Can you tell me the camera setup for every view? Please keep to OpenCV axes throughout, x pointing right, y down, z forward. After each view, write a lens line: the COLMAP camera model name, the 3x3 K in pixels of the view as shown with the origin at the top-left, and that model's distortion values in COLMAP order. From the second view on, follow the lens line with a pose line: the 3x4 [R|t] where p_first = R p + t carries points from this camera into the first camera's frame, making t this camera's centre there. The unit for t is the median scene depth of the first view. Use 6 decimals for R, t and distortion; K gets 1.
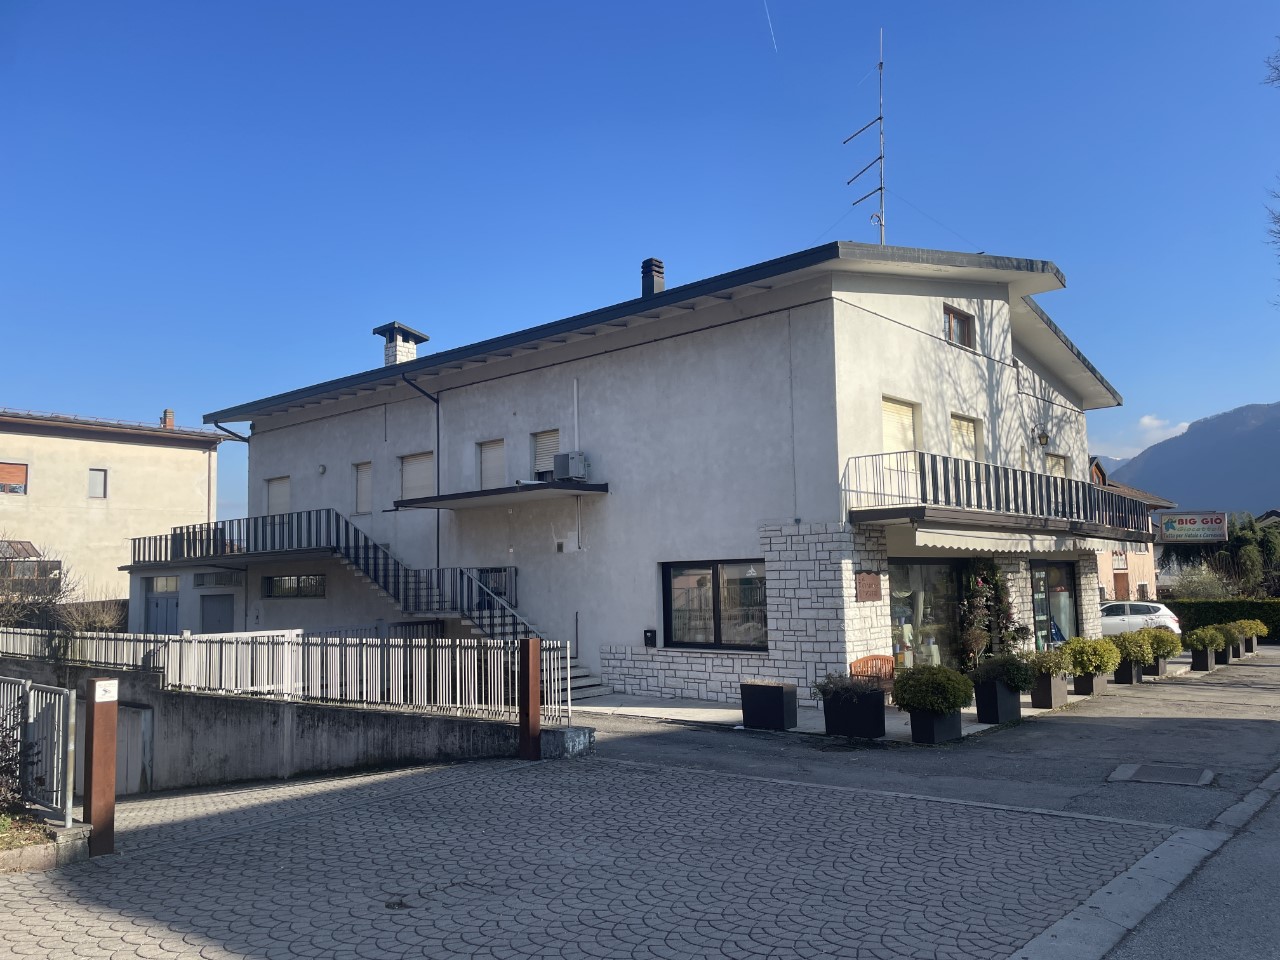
lens RADIAL K [[1000.3, 0, 650.6], [0, 1000.3, 477.0], [0, 0, 1]] dist [0.102211, -0.132712]
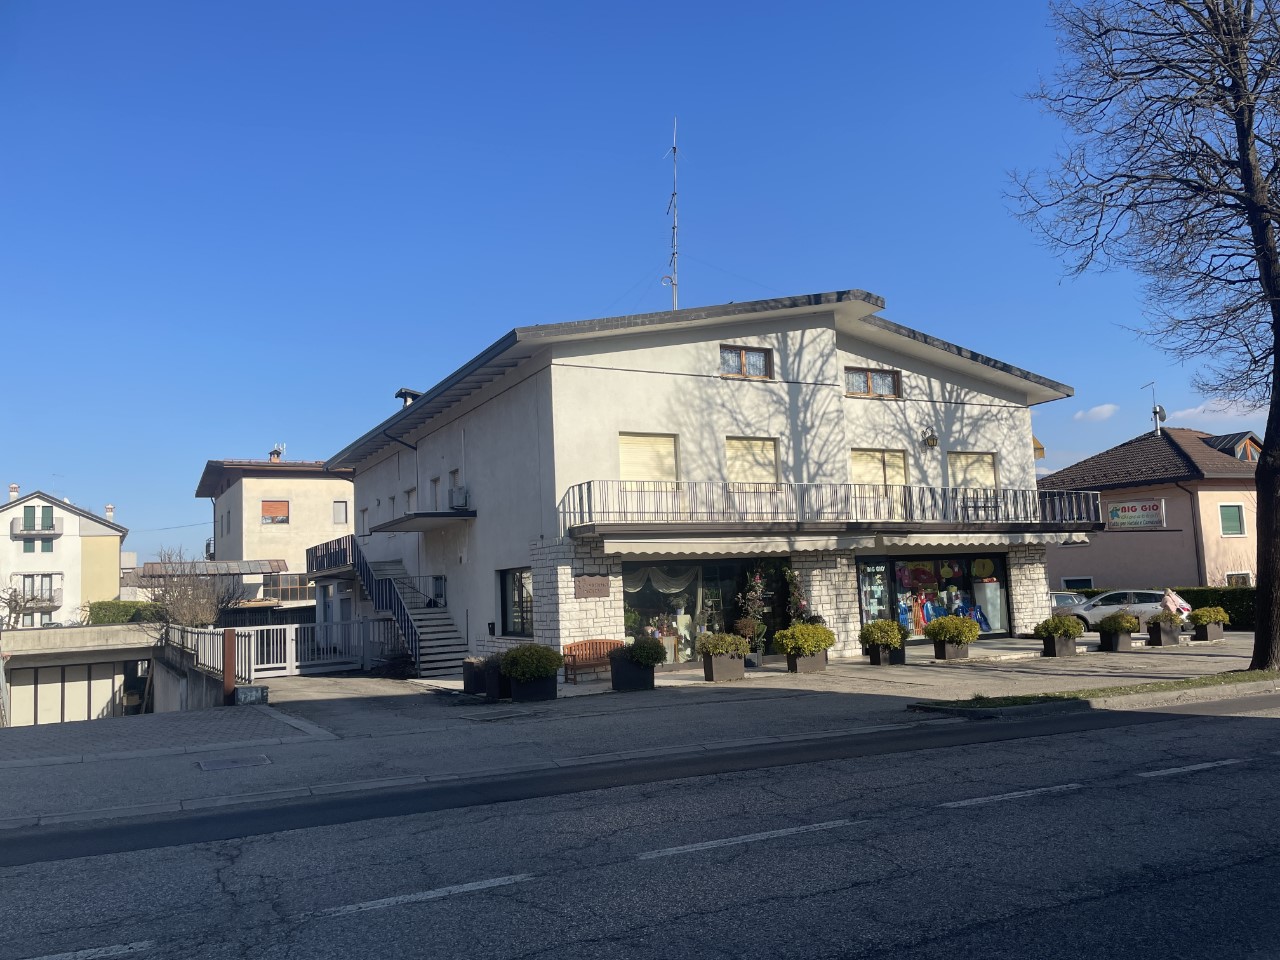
lens RADIAL K [[1000.3, 0, 644.6], [0, 1000.3, 479.6], [0, 0, 1]] dist [0.102211, -0.132712]
pose [[0.936176, -0.058412, -0.346644, 0.622458], [0.060684, 0.998148, -0.004306, -0.014697], [0.346253, -0.017005, 0.937987, -0.147441]]
